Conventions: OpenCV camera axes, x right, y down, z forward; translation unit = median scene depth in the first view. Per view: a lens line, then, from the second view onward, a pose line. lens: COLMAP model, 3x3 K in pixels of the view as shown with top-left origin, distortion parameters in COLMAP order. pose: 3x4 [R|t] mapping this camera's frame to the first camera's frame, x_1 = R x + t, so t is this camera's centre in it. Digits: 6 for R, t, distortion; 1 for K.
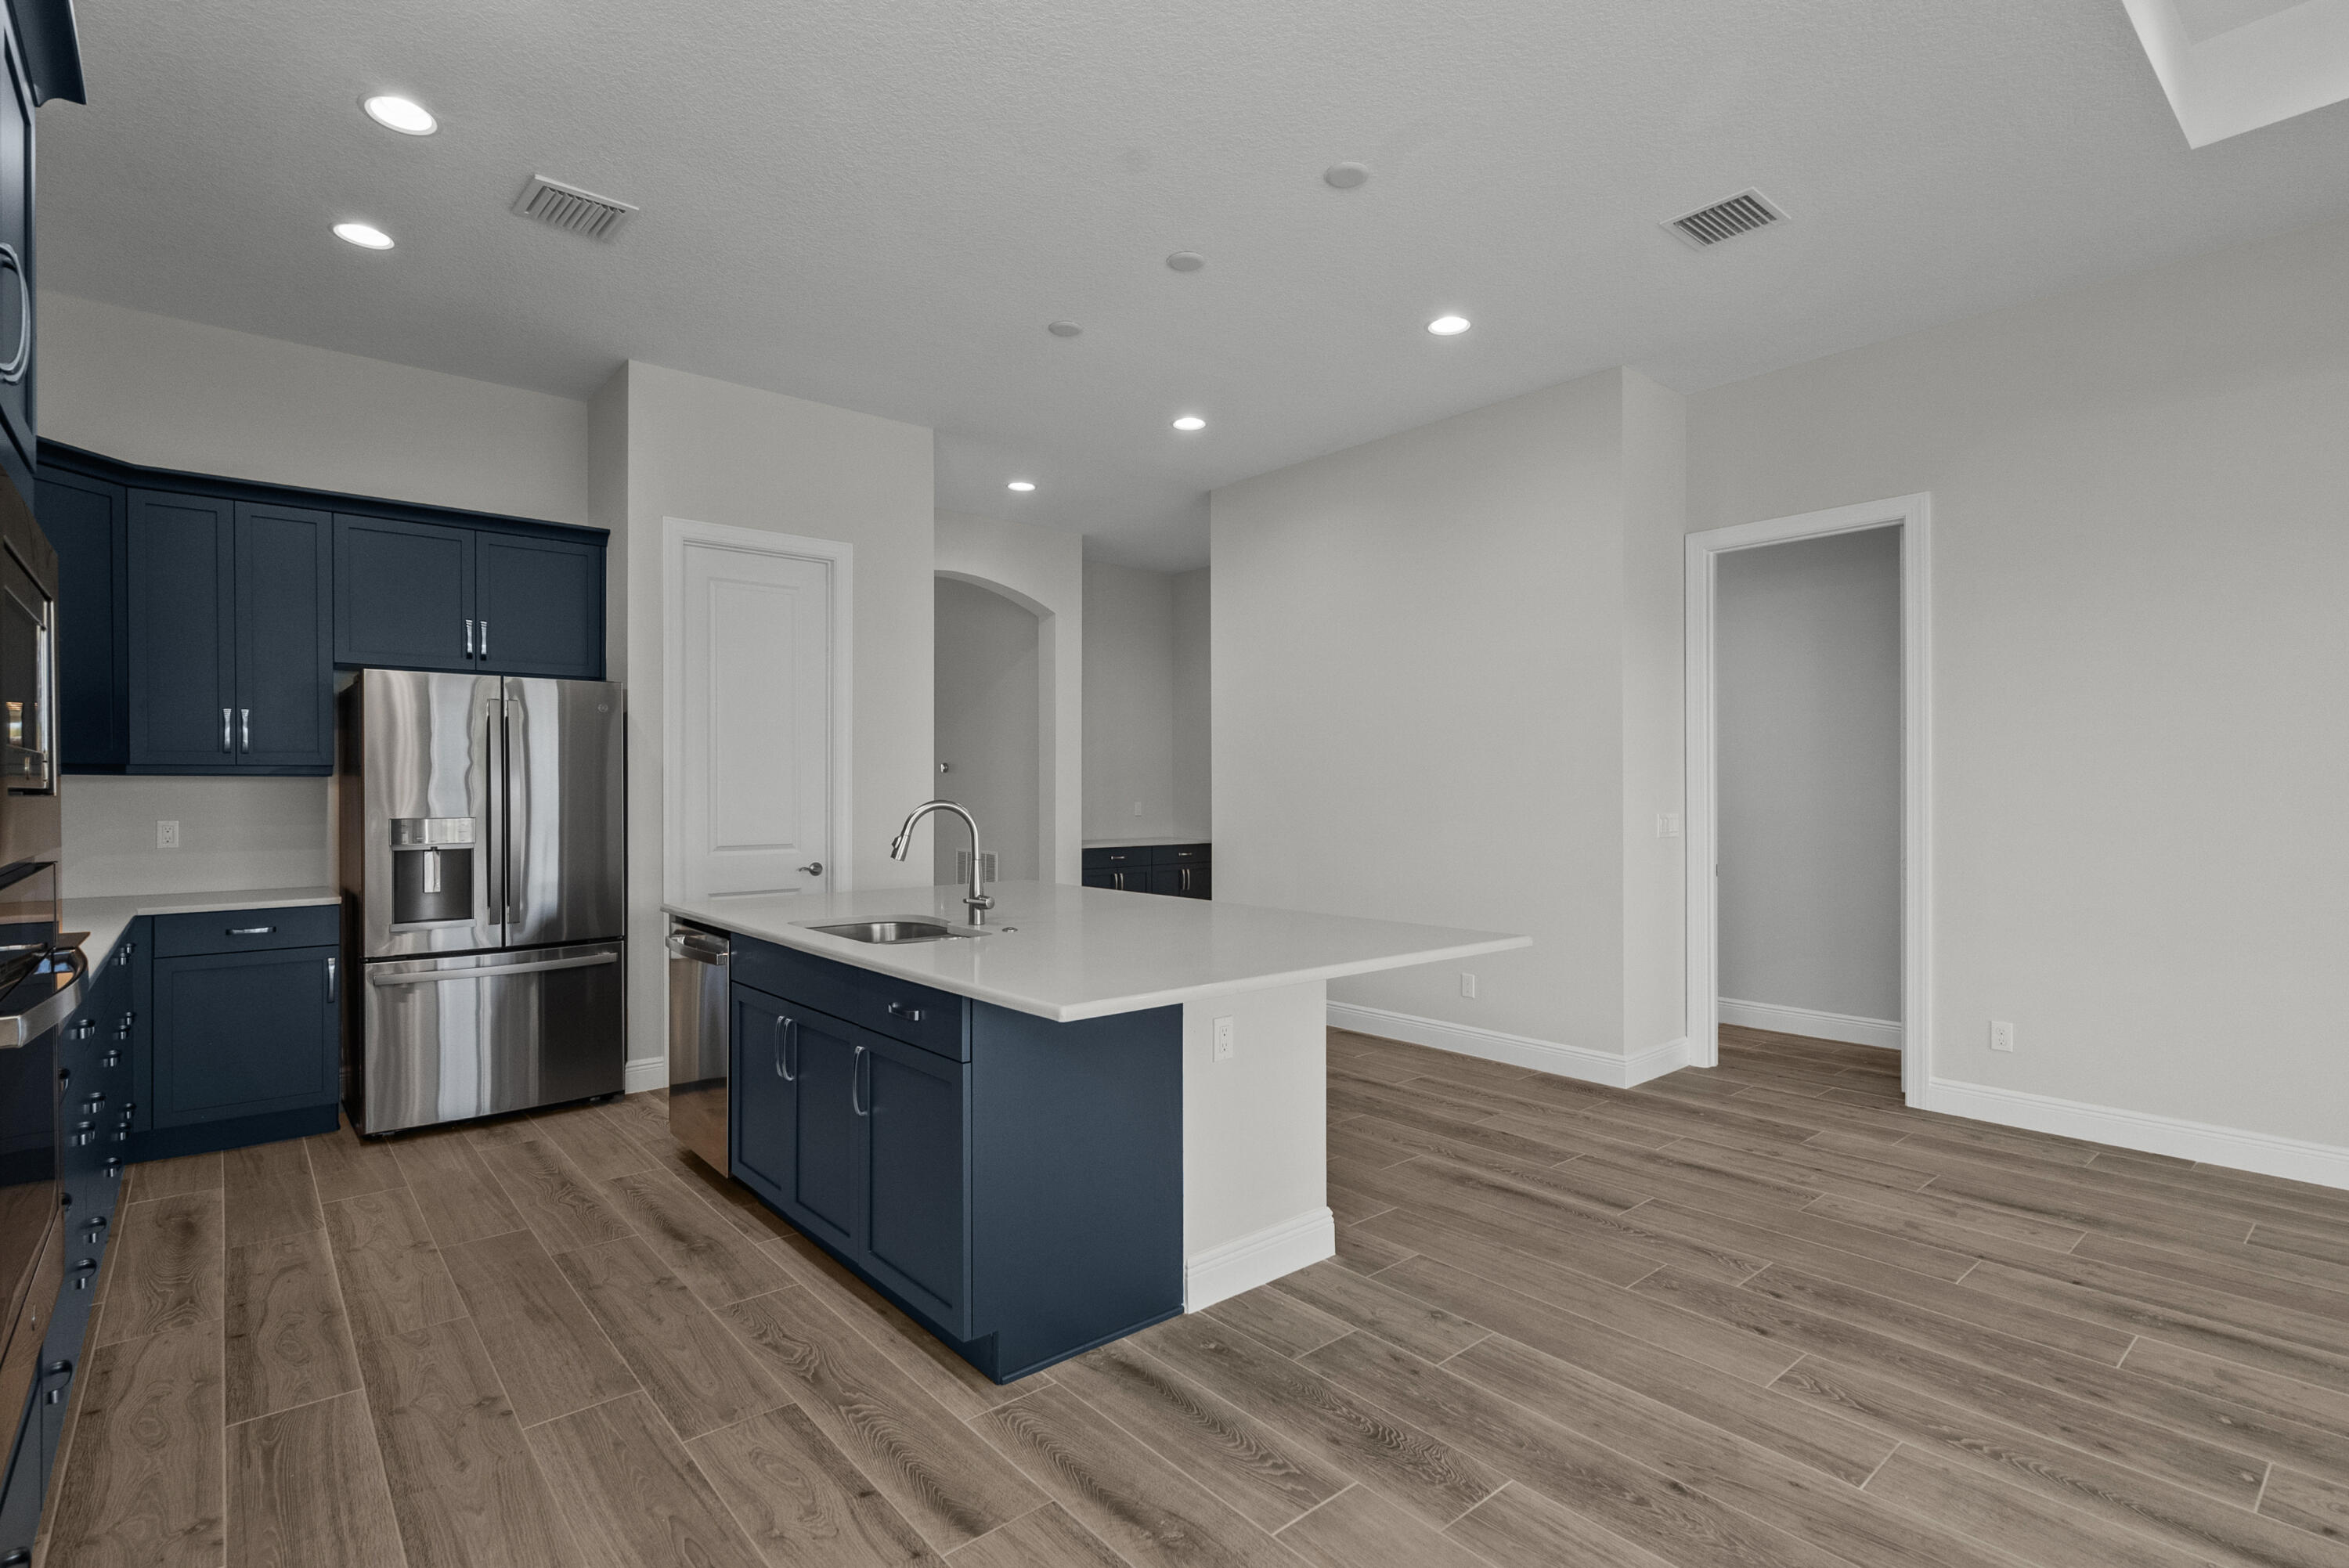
lens RADIAL K [[1126.5, 0, 1155.5], [0, 1126.5, 781.4], [0, 0, 1]] dist [0.003486, 0.000362]
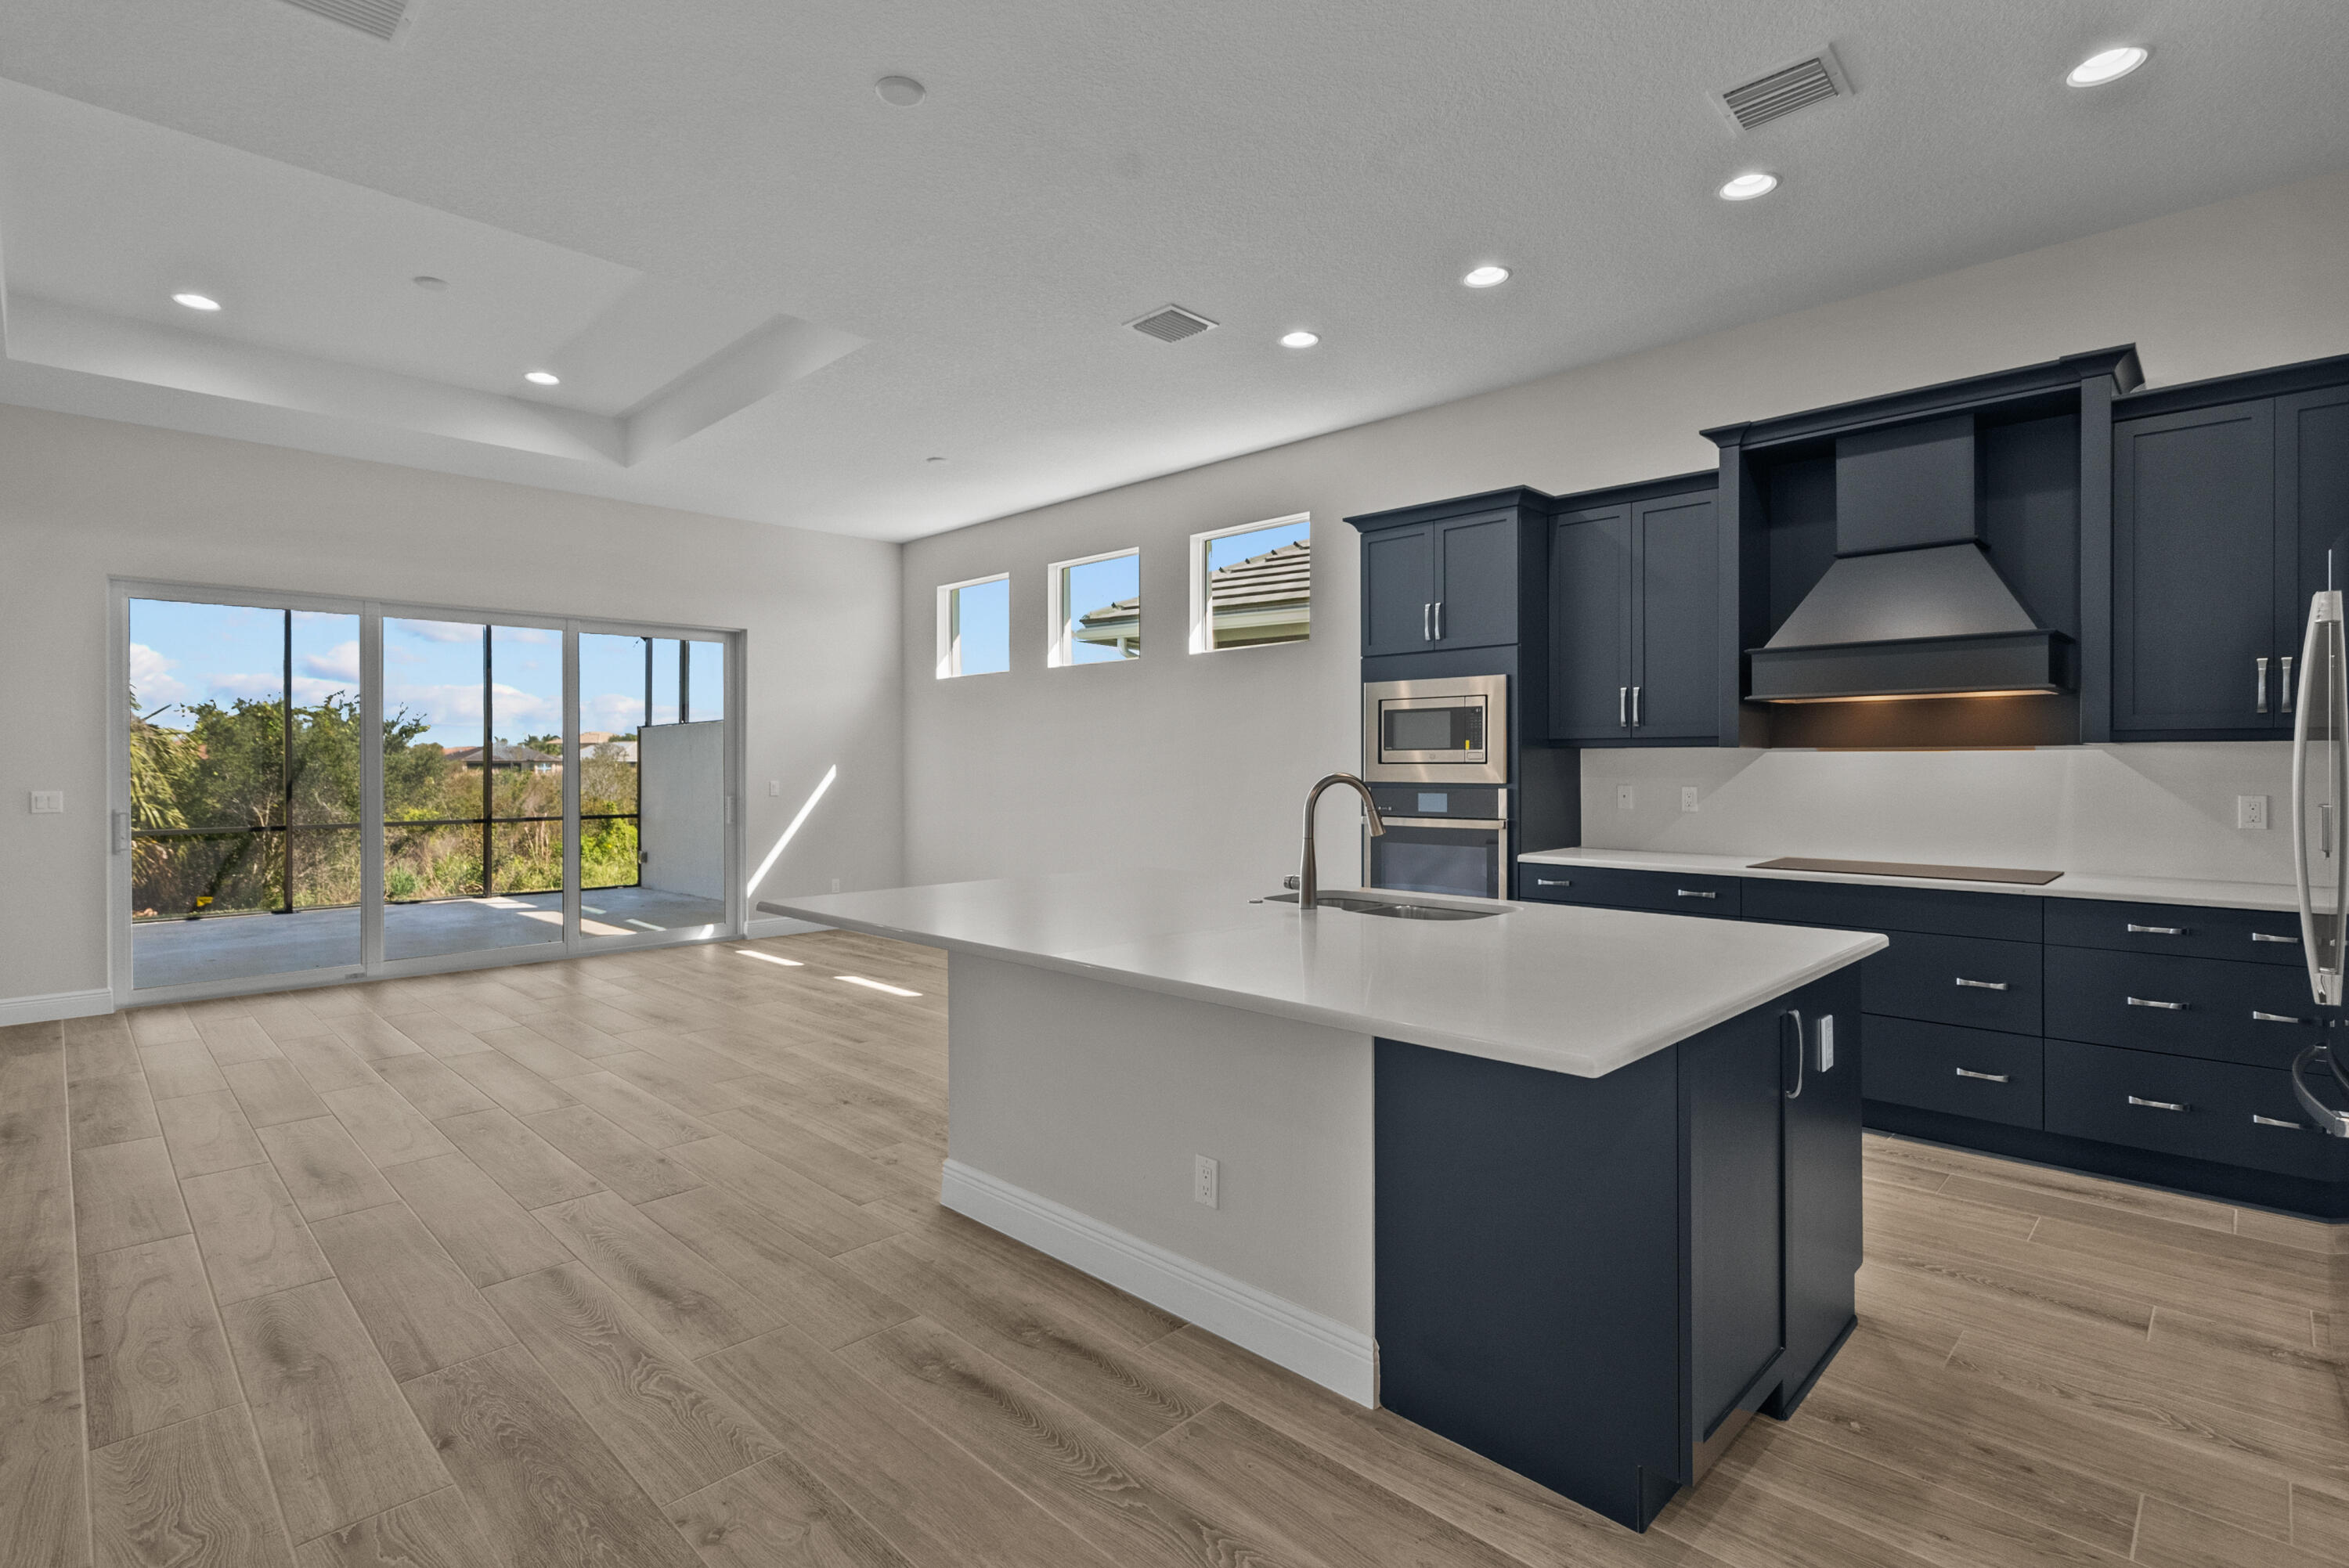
lens RADIAL K [[1120.9, 0, 1176.4], [0, 1120.9, 773.7], [0, 0, 1]] dist [-0.001833, -0.000080]
pose [[-0.994787, 0.005625, -0.101819, 0.040923], [0.005619, 0.999984, 0.000340, 0.015959], [0.101820, -0.000234, -0.994803, 1.953320]]
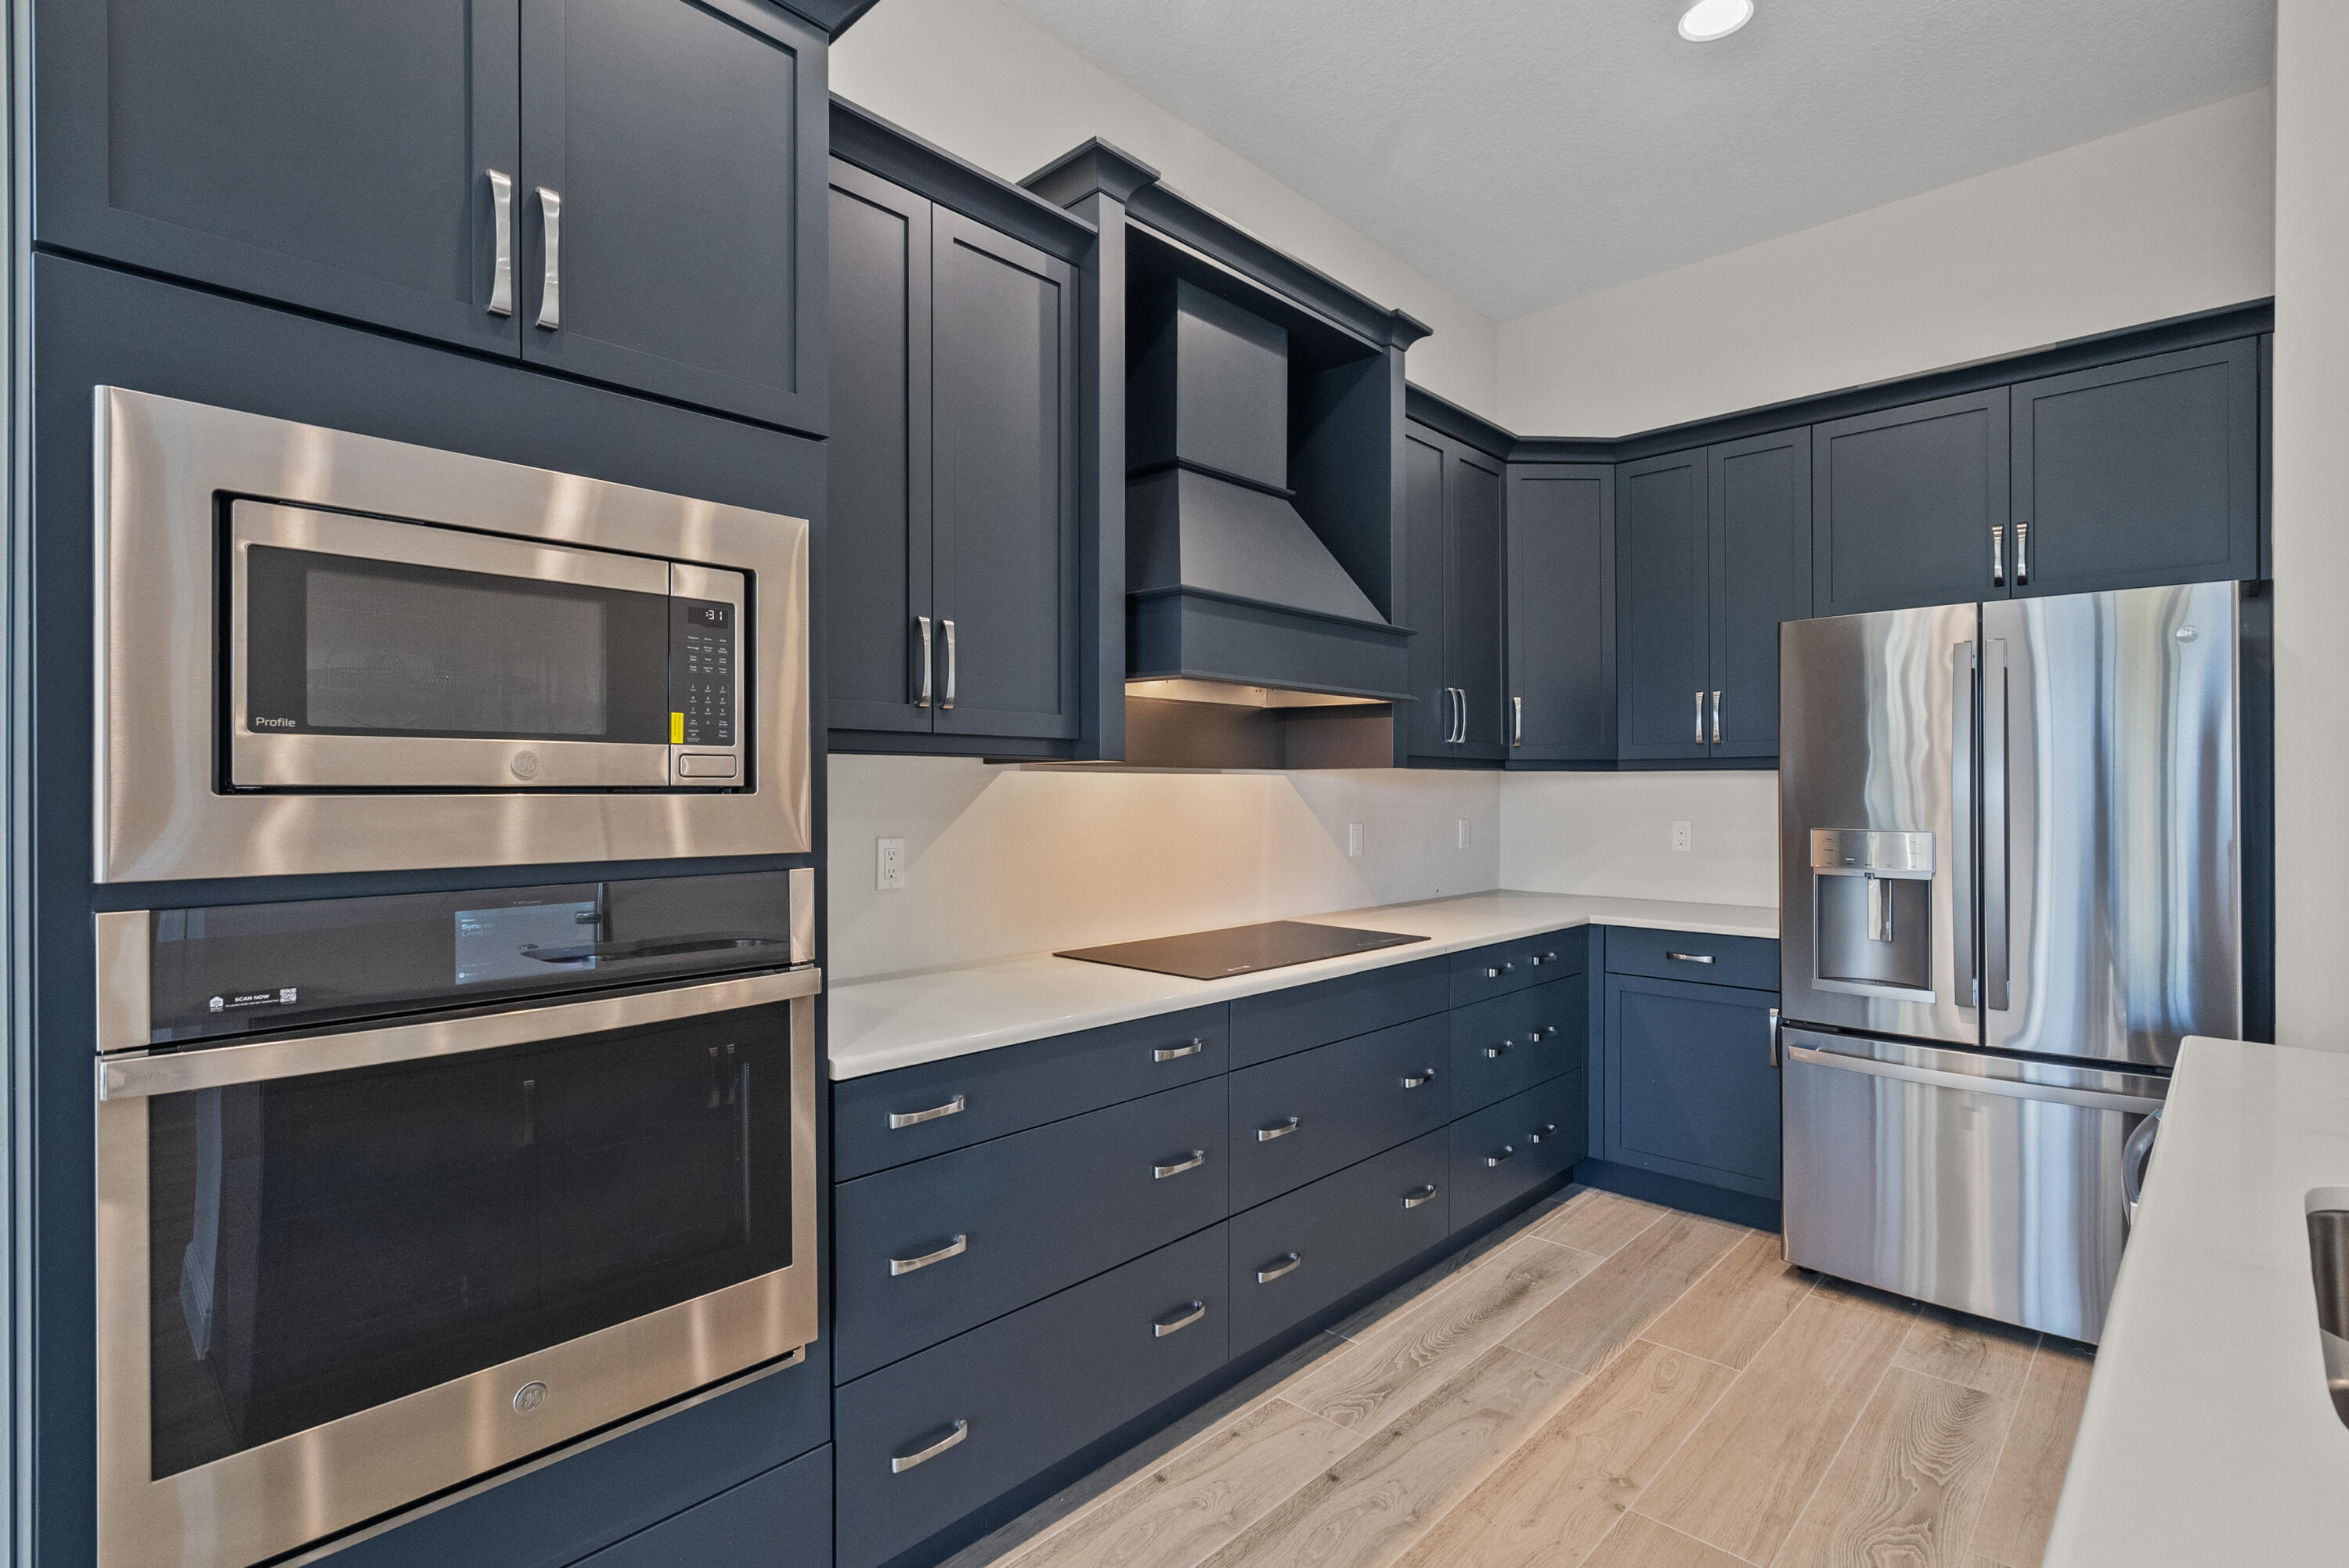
lens RADIAL K [[1129.6, 0, 1177.8], [0, 1129.6, 786.9], [0, 0, 1]] dist [0.004282, 0.000340]
pose [[0.128538, 0.004227, -0.991696, -0.033405], [0.003703, 0.999982, 0.004743, 0.001908], [0.991698, -0.004282, 0.128520, 0.644290]]
